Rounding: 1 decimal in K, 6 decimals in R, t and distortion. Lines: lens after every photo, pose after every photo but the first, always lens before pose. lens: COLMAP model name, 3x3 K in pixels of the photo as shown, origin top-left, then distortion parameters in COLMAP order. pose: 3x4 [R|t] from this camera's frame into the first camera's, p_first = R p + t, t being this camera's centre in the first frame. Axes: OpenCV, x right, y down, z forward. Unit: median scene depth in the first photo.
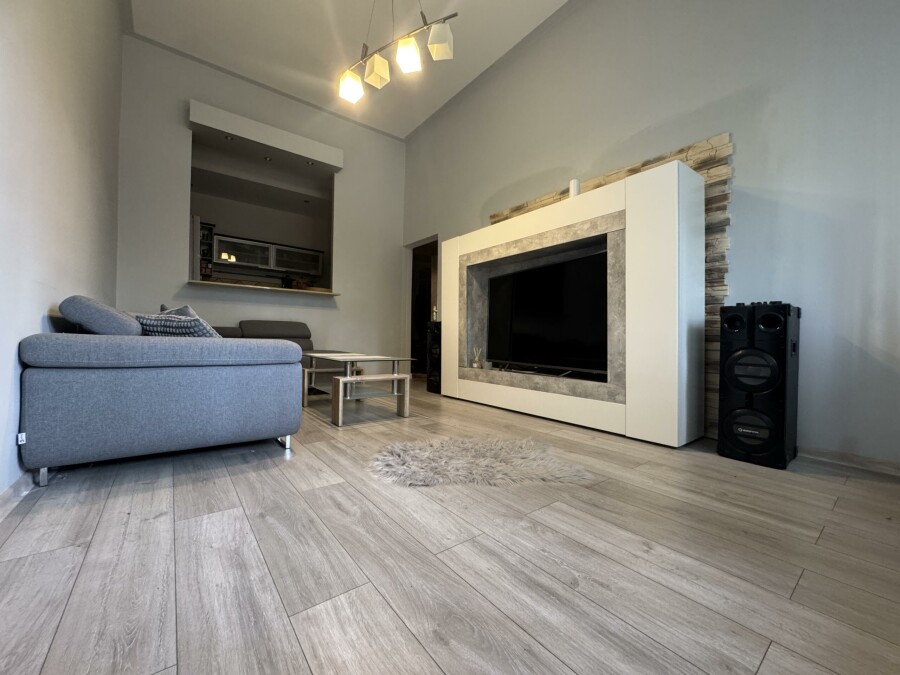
lens RADIAL K [[360.0, 0, 450.4], [0, 360.0, 338.4], [0, 0, 1]] dist [-0.011956, 0.000052]
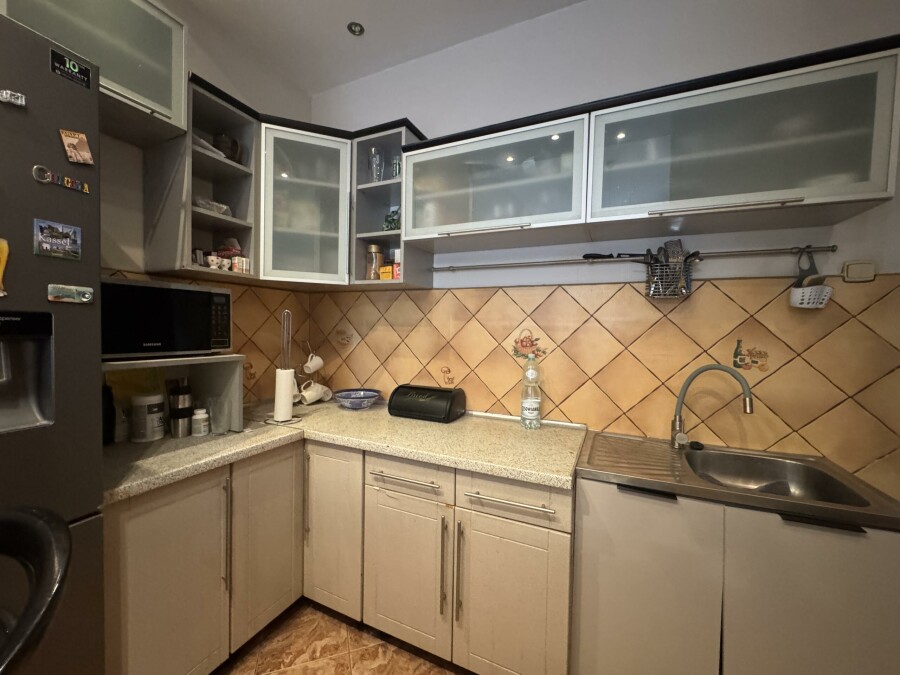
lens RADIAL K [[360.0, 0, 450.1], [0, 360.0, 336.1], [0, 0, 1]] dist [-0.011956, 0.000052]
pose [[0.467319, 0.022447, -0.883804, -0.331973], [-0.011357, 0.999748, 0.019386, -0.123607], [0.884016, 0.000978, 0.467456, 0.811502]]
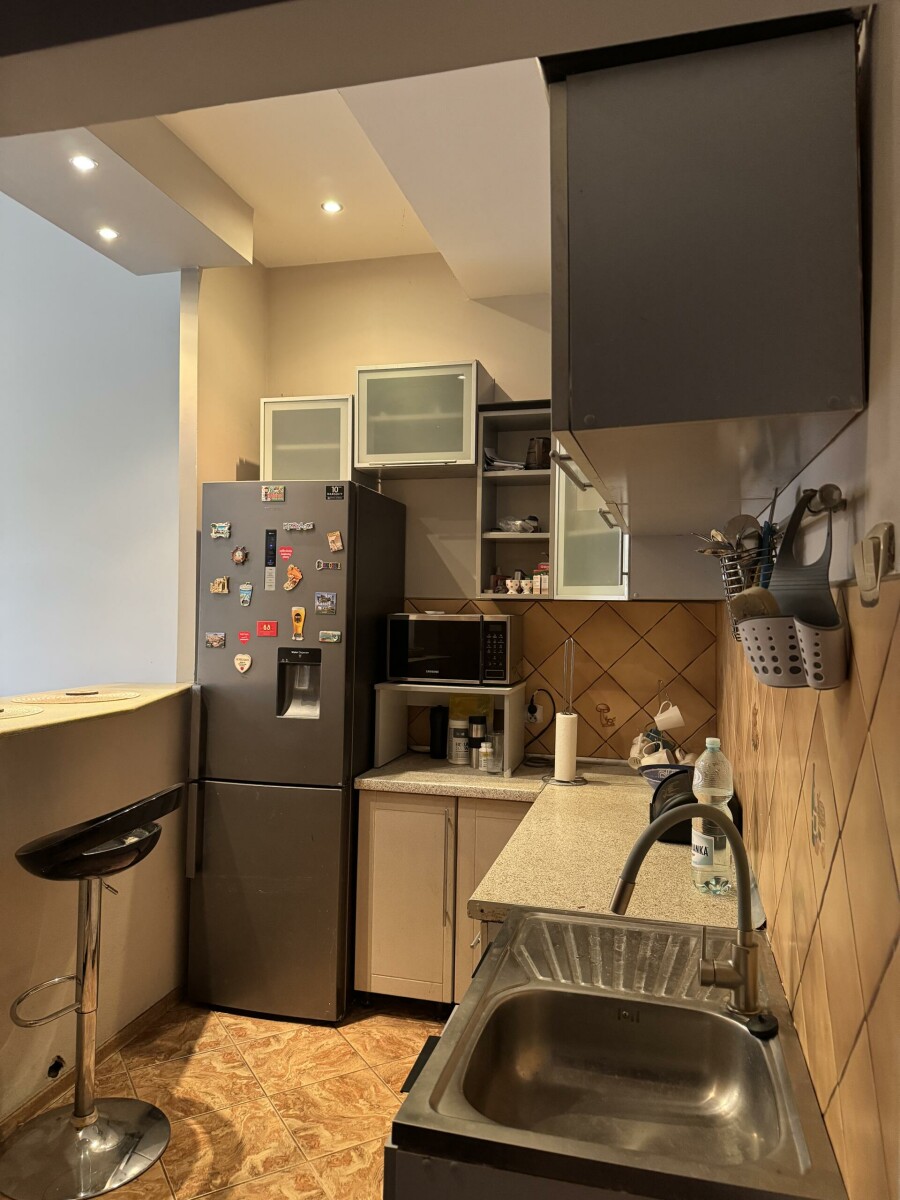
lens RADIAL K [[833.4, 0, 451.7], [0, 833.4, 600.6], [0, 0, 1]] dist [0.008071, 0.000244]
pose [[-0.792765, -0.026694, -0.608942, -0.256181], [-0.016620, 0.999616, -0.022183, -0.154205], [0.609301, -0.007465, -0.792904, 1.303664]]
